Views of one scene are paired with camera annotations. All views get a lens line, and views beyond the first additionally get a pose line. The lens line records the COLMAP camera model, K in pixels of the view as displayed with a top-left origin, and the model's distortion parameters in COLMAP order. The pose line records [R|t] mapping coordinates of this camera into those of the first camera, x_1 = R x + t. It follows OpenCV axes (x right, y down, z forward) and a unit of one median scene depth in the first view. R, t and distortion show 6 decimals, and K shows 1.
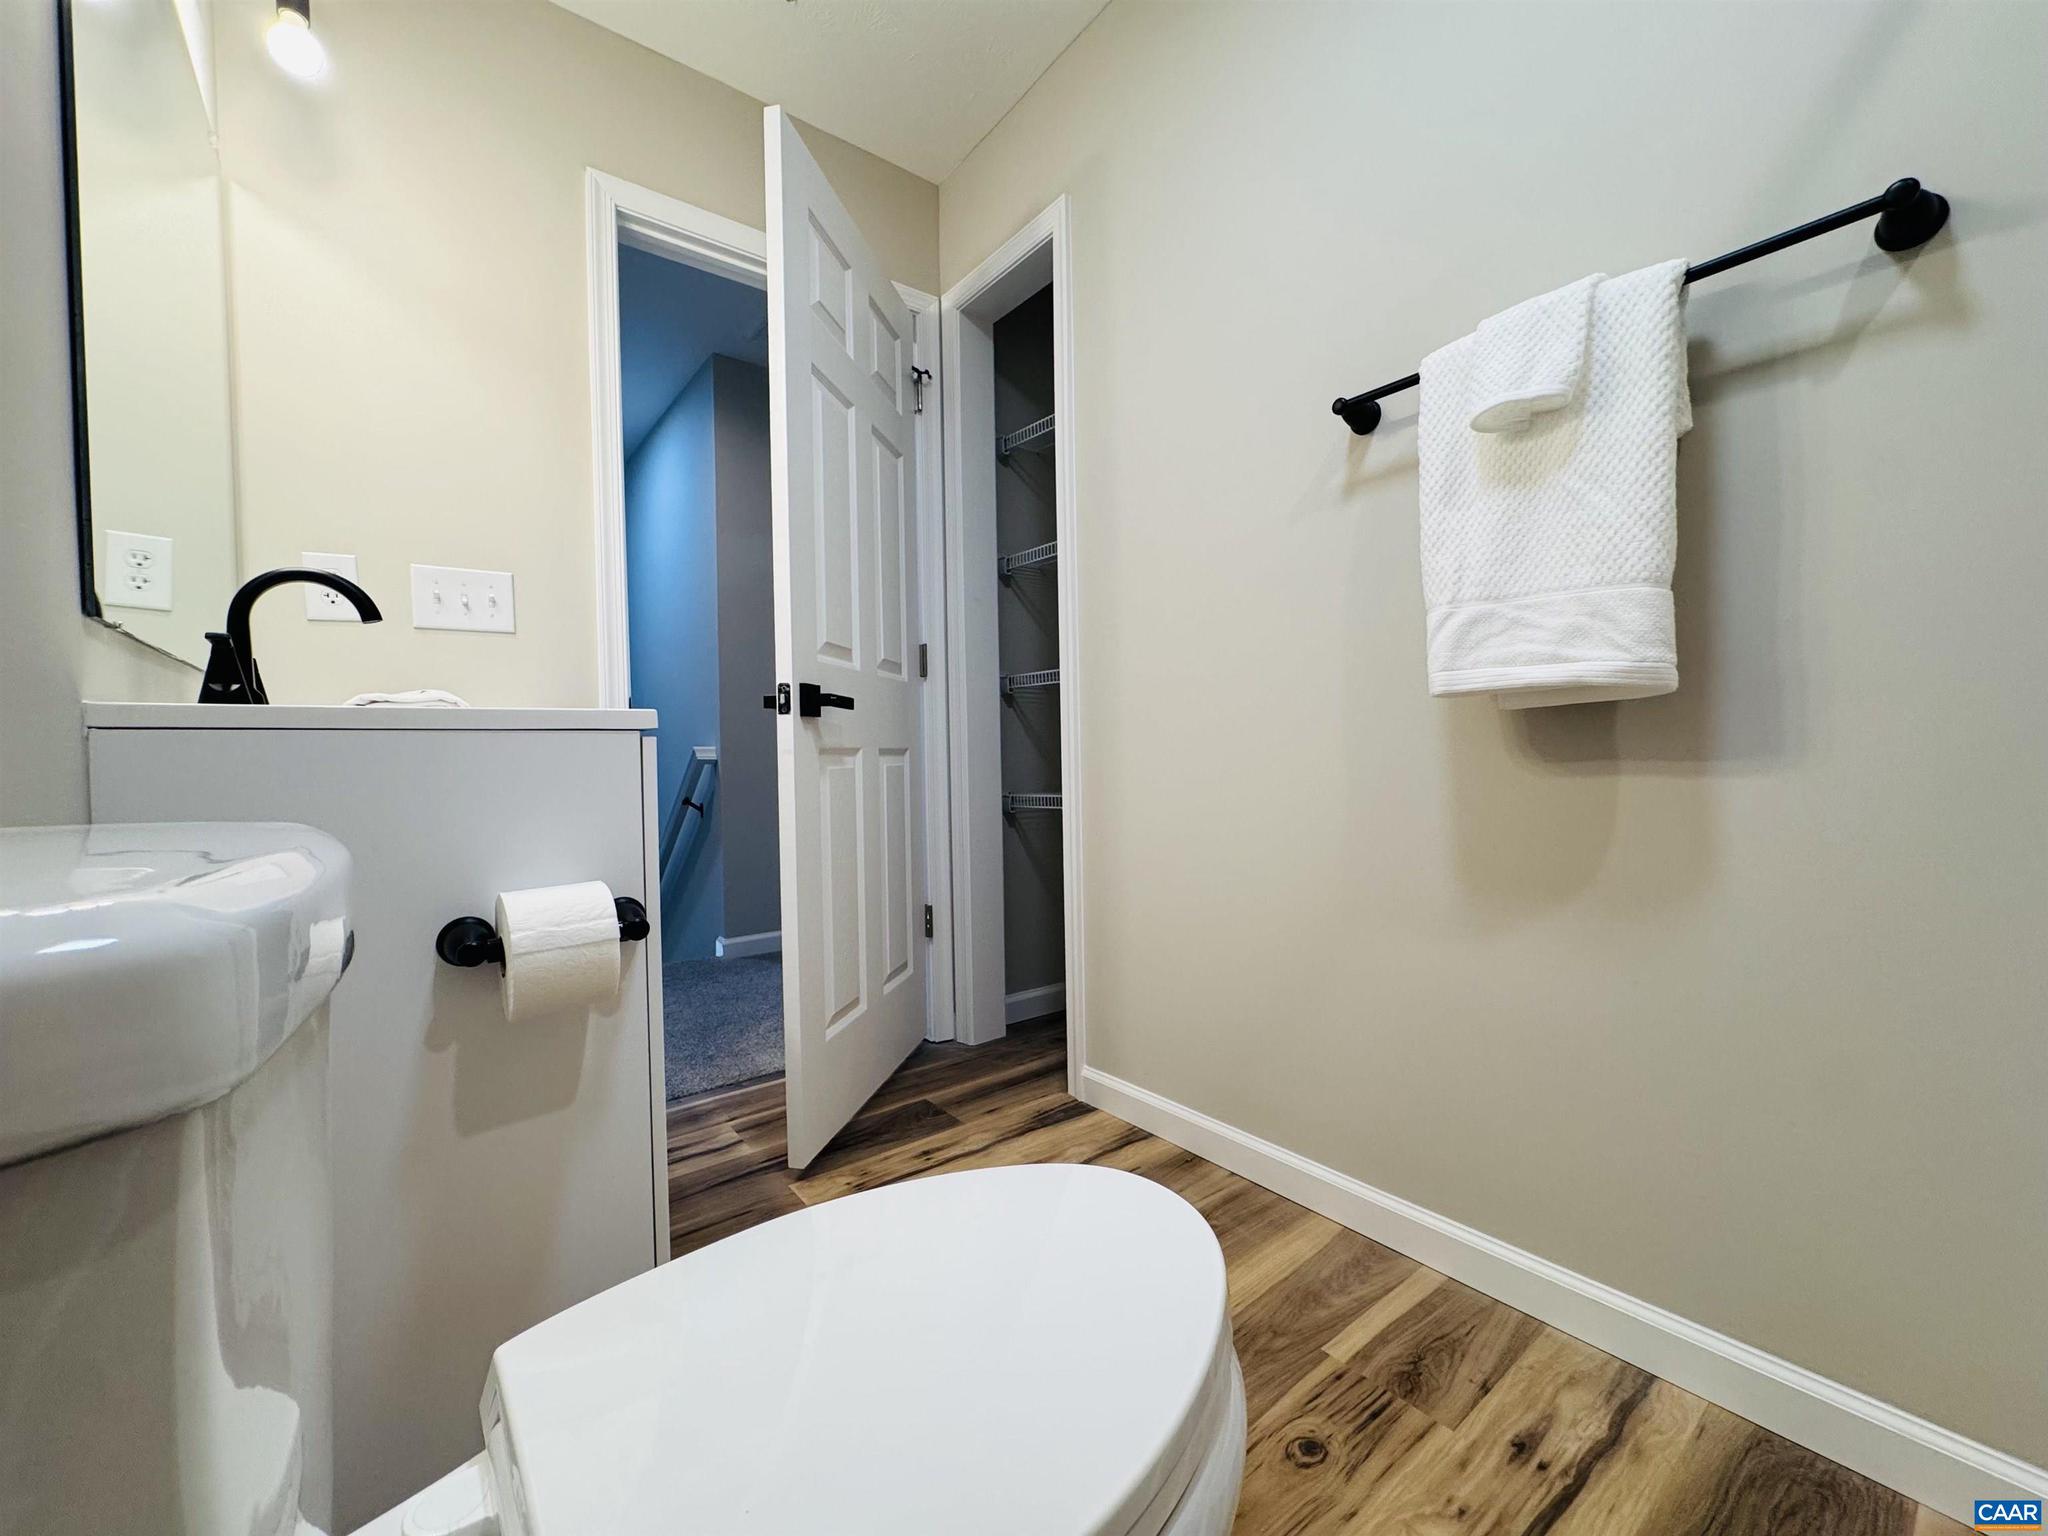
lens RADIAL K [[817.8, 0, 1024.0], [0, 817.8, 768.0], [0, 0, 1]] dist [-0.002350, 0.000516]
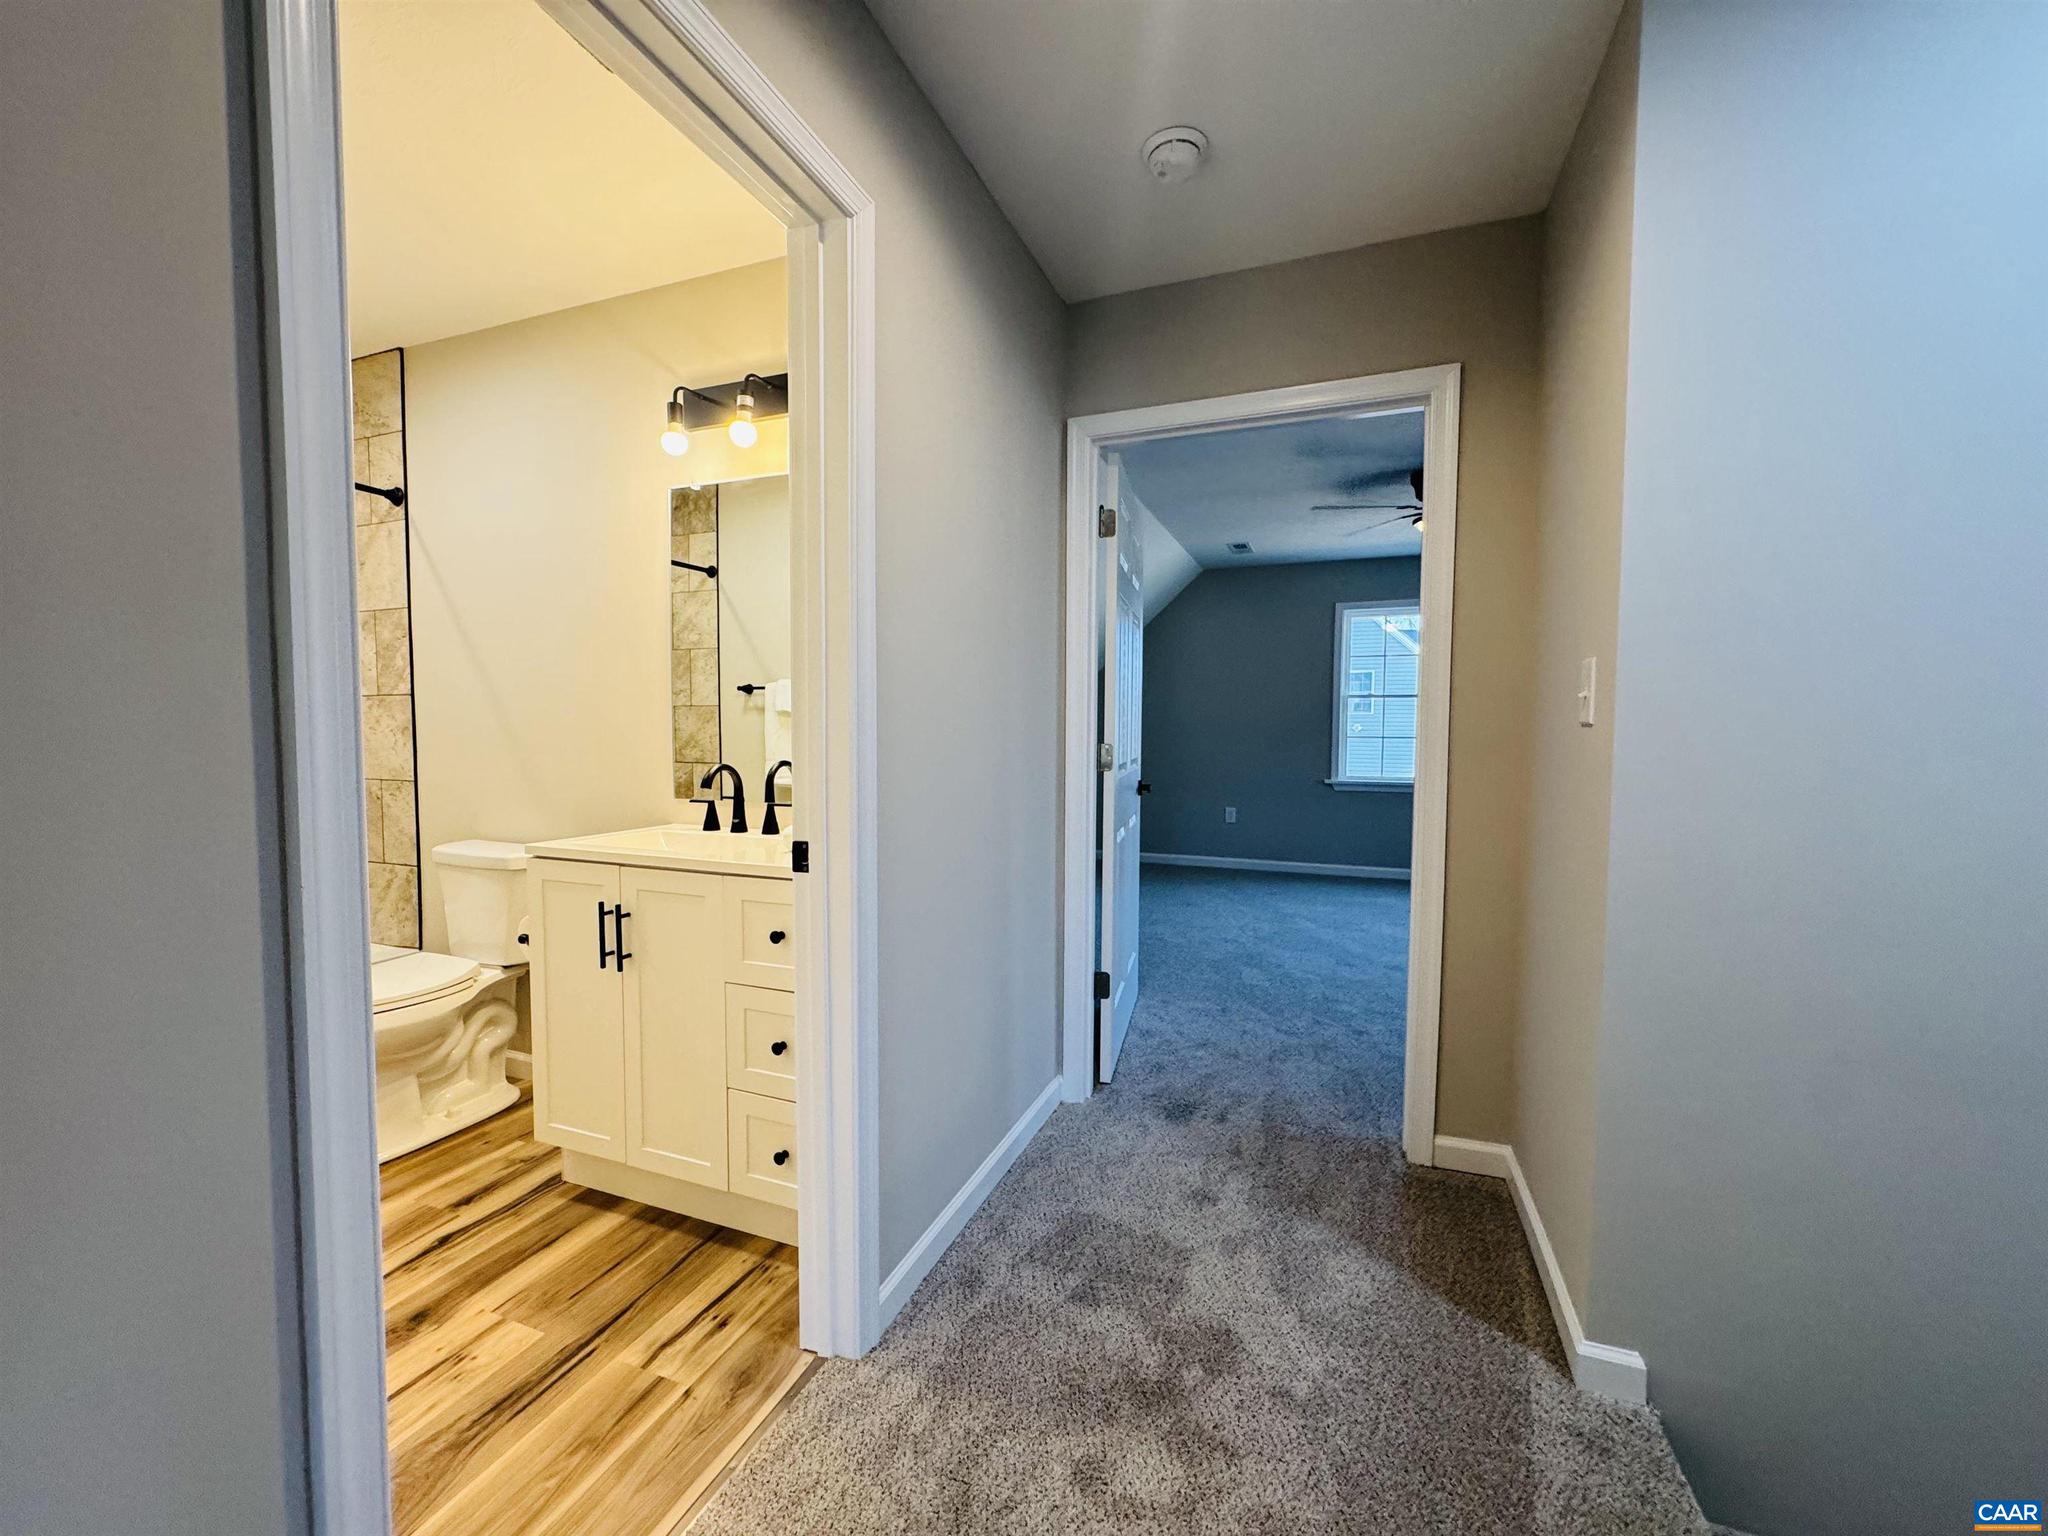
lens RADIAL K [[814.8, 0, 1023.5], [0, 814.8, 769.1], [0, 0, 1]] dist [-0.001977, 0.000757]
pose [[-0.859724, 0.043581, -0.508896, -0.446194], [0.005192, 0.997047, 0.076613, -0.360945], [0.510732, 0.063224, -0.857412, 2.991685]]
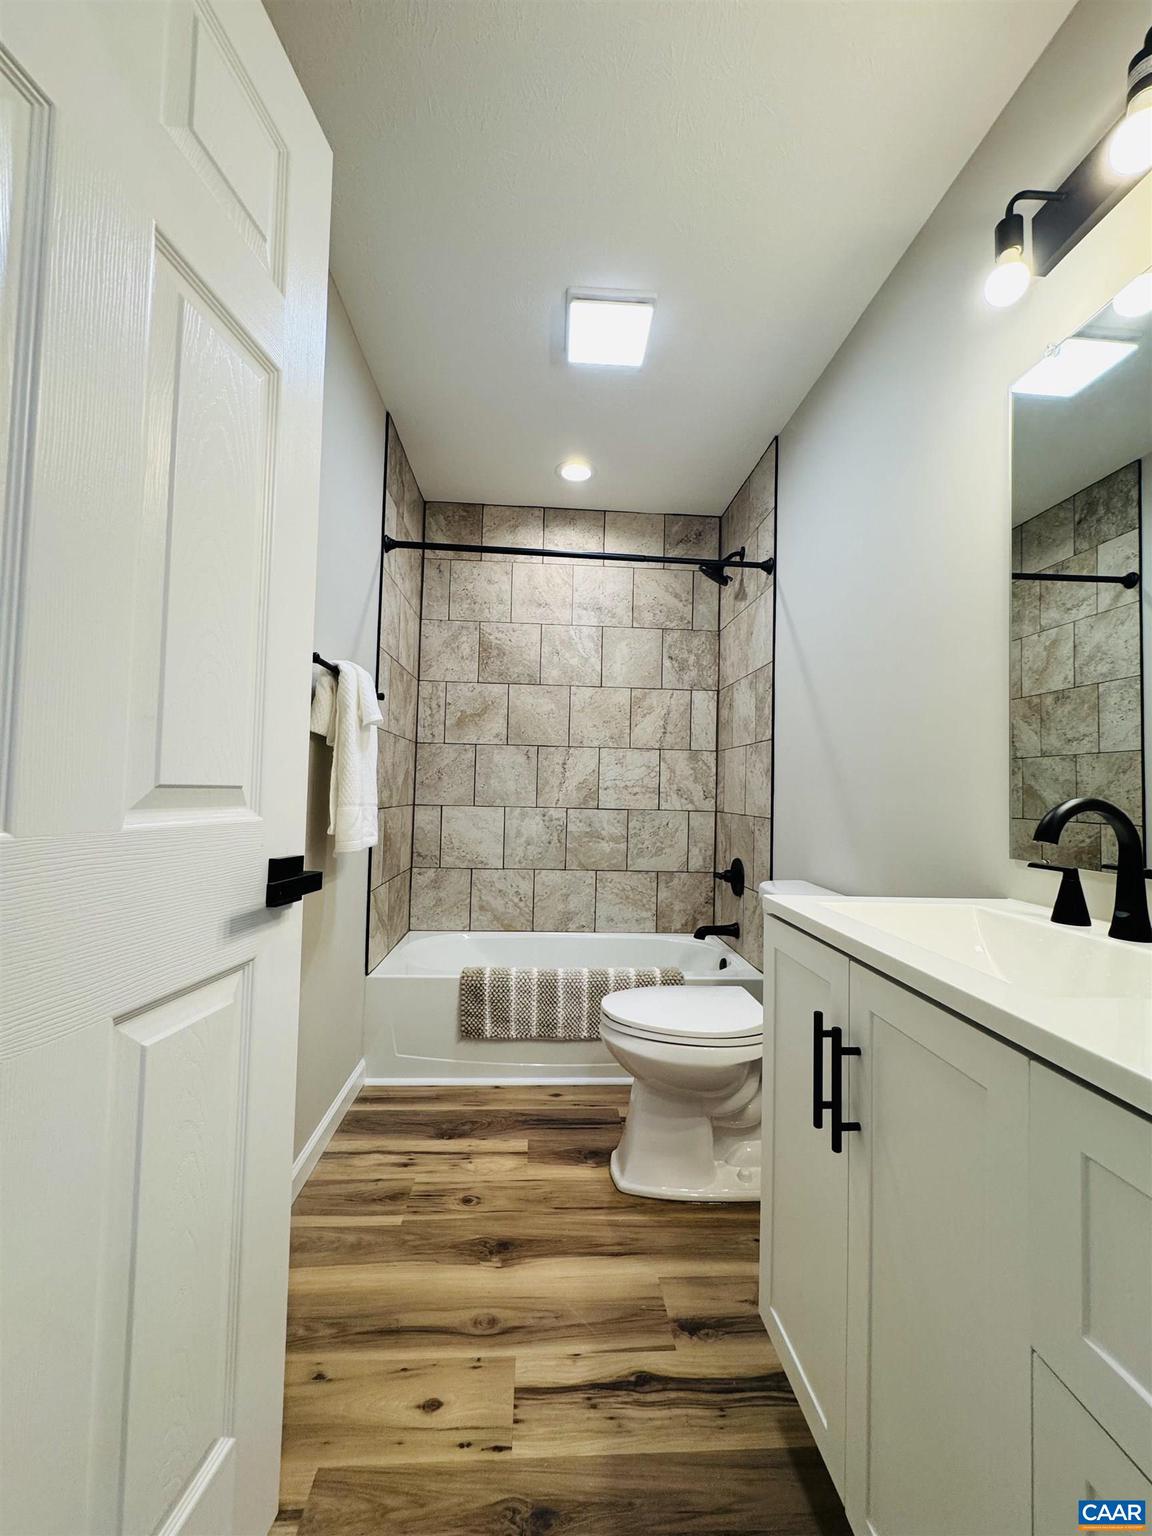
lens RADIAL K [[611.1, 0, 575.1], [0, 611.1, 767.5], [0, 0, 1]] dist [-0.001977, 0.000757]
pose [[-0.826770, 0.020454, 0.562168, -0.722934], [0.001176, 0.999399, -0.034633, -0.239978], [-0.562539, -0.027972, -0.826298, 1.921891]]
